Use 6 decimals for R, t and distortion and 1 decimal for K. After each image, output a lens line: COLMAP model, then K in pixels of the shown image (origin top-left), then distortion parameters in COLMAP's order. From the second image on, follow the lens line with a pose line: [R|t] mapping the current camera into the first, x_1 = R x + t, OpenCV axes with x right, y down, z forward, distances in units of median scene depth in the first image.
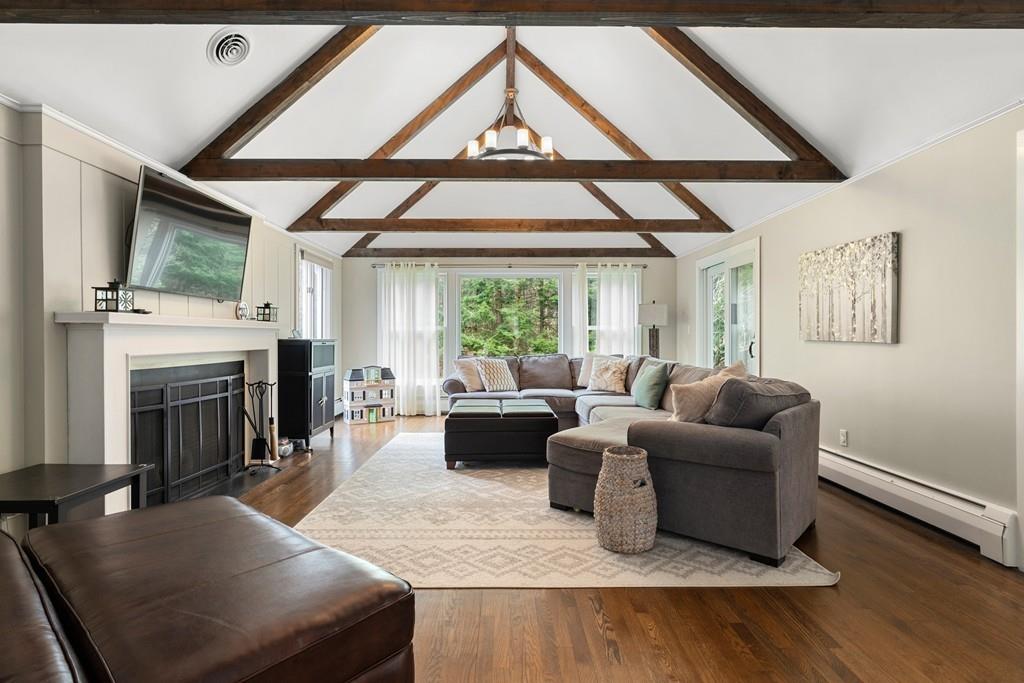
lens RADIAL K [[461.0, 0, 509.0], [0, 461.0, 338.6], [0, 0, 1]] dist [-0.003946, 0.000179]
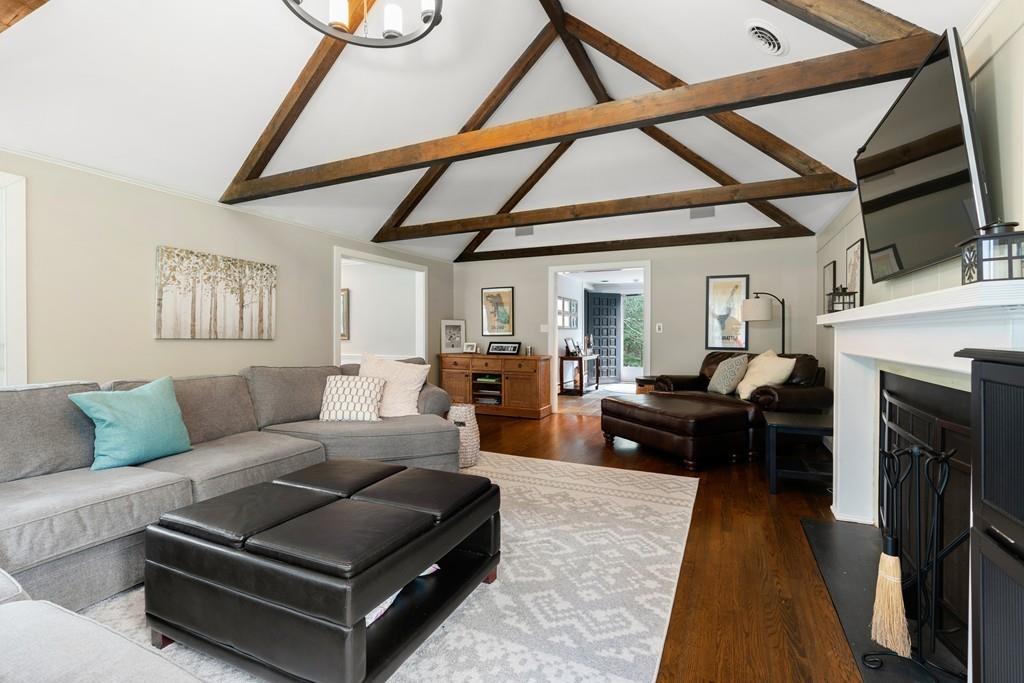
lens RADIAL K [[461.0, 0, 513.5], [0, 461.0, 337.0], [0, 0, 1]] dist [-0.003946, 0.000179]
pose [[-0.893930, 0.001906, 0.448202, -0.512303], [0.005390, 0.999964, 0.006499, -0.002643], [-0.448174, 0.008226, -0.893908, 1.906631]]
